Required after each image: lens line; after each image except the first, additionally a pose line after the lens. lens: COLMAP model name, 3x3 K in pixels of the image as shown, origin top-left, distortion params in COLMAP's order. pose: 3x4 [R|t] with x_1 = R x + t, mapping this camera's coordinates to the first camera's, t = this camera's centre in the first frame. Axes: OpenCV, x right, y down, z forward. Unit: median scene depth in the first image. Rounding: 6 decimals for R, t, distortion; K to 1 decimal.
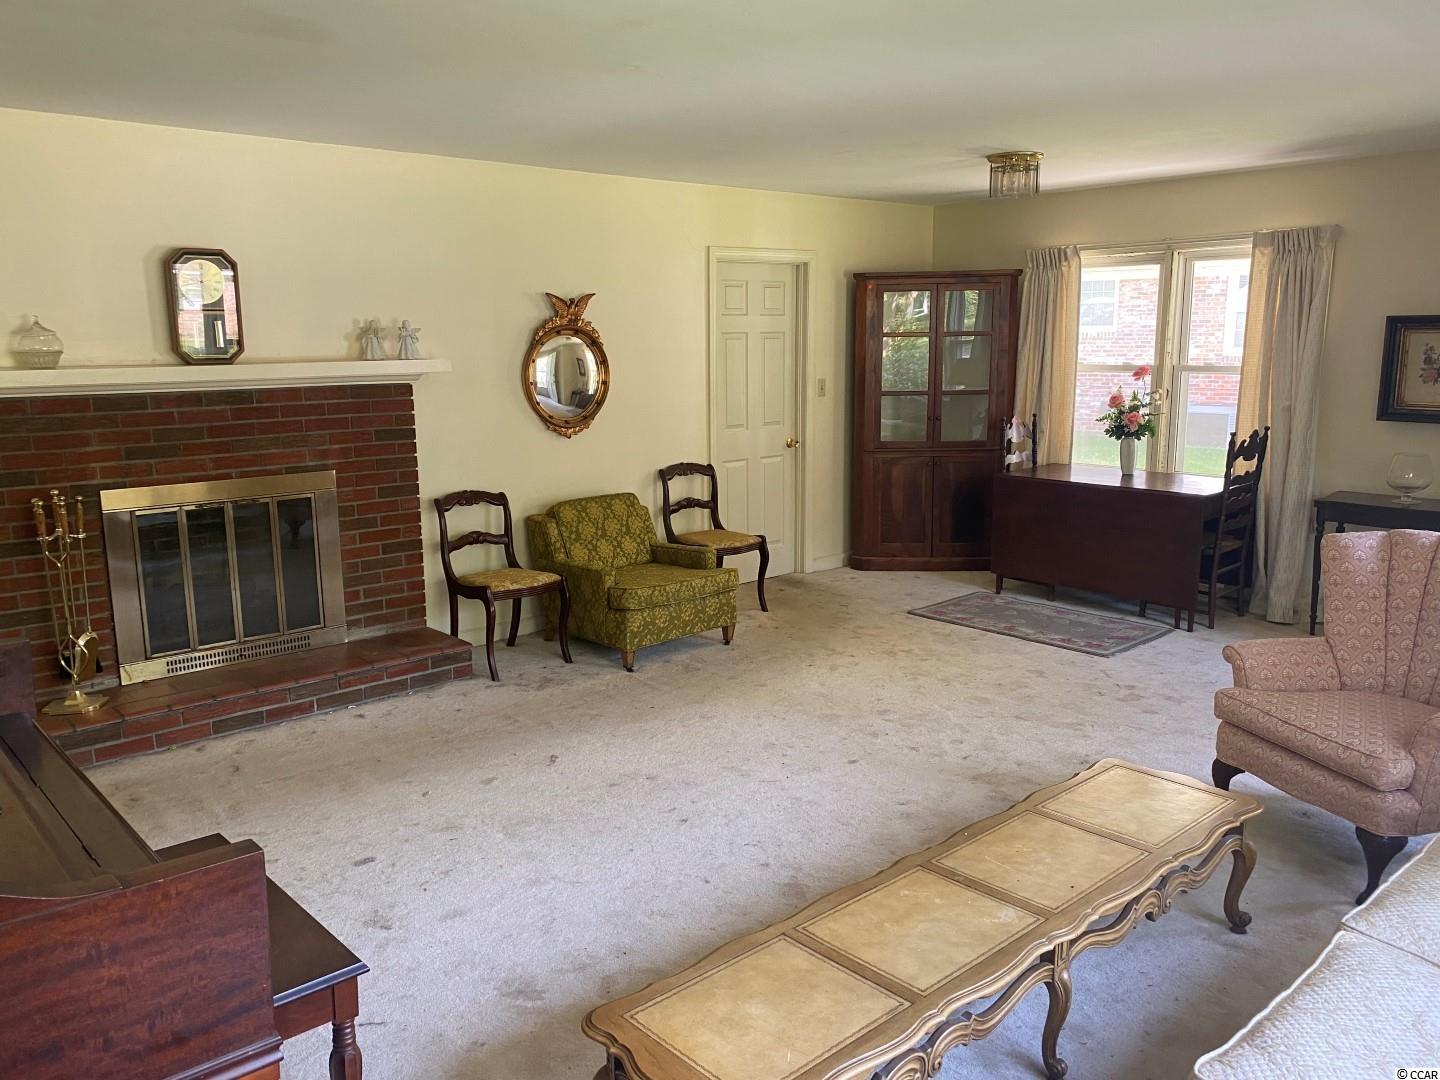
lens RADIAL K [[1099.5, 0, 706.9], [0, 1099.5, 545.9], [0, 0, 1]] dist [0.031784, -0.055040]
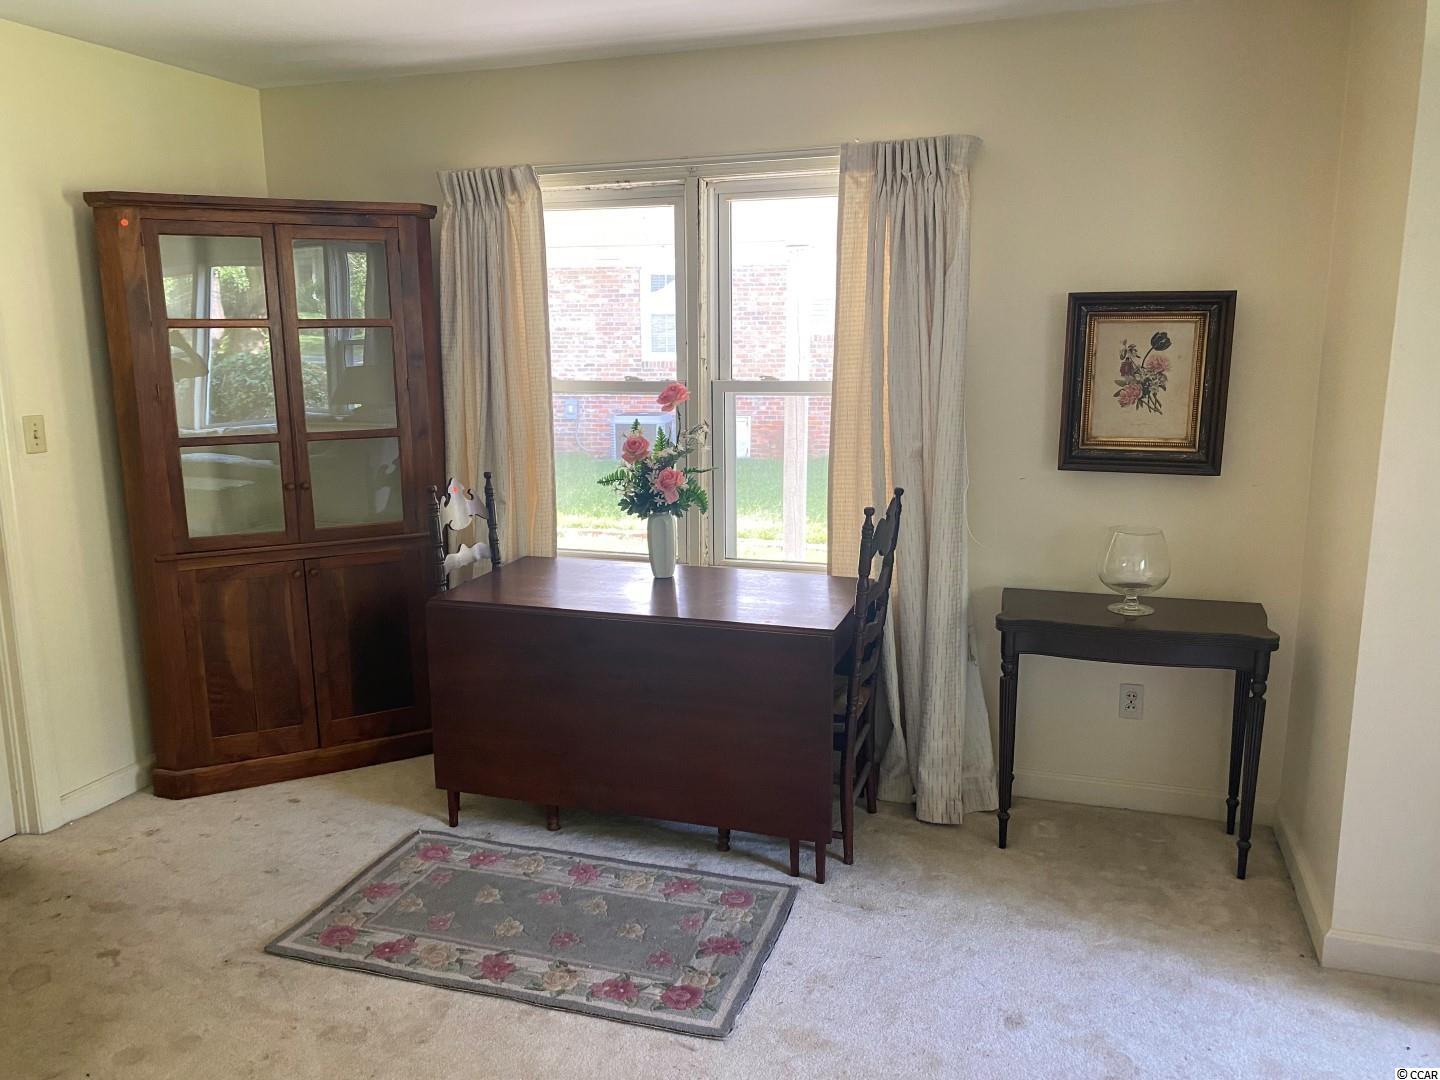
lens RADIAL K [[1099.5, 0, 706.9], [0, 1099.5, 545.9], [0, 0, 1]] dist [0.031784, -0.055040]
pose [[0.866946, -0.092604, 0.489724, 0.130267], [0.093200, 0.995376, 0.023230, -0.091653], [-0.489611, 0.025503, 0.871568, 0.505453]]
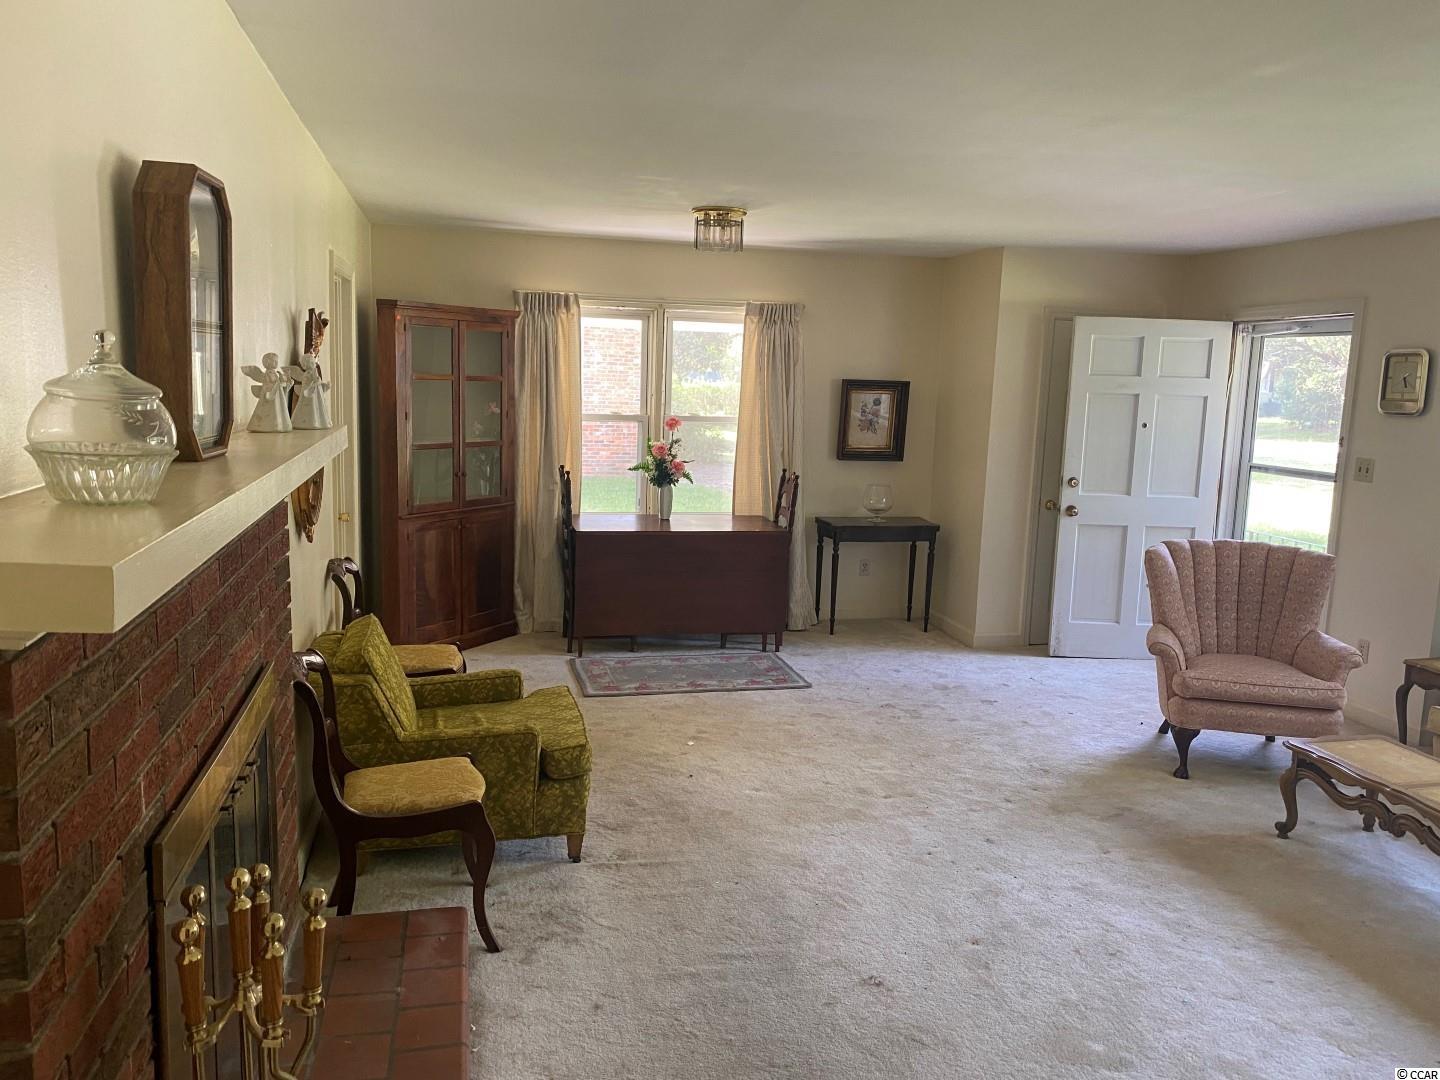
lens RADIAL K [[1091.1, 0, 720.0], [0, 1091.1, 540.0], [0, 0, 1]] dist [0.088099, -0.002478]
pose [[0.470402, -0.109366, 0.875649, -0.508640], [0.128135, 0.990239, 0.054843, -0.095354], [-0.873100, 0.086403, 0.479824, 0.455170]]
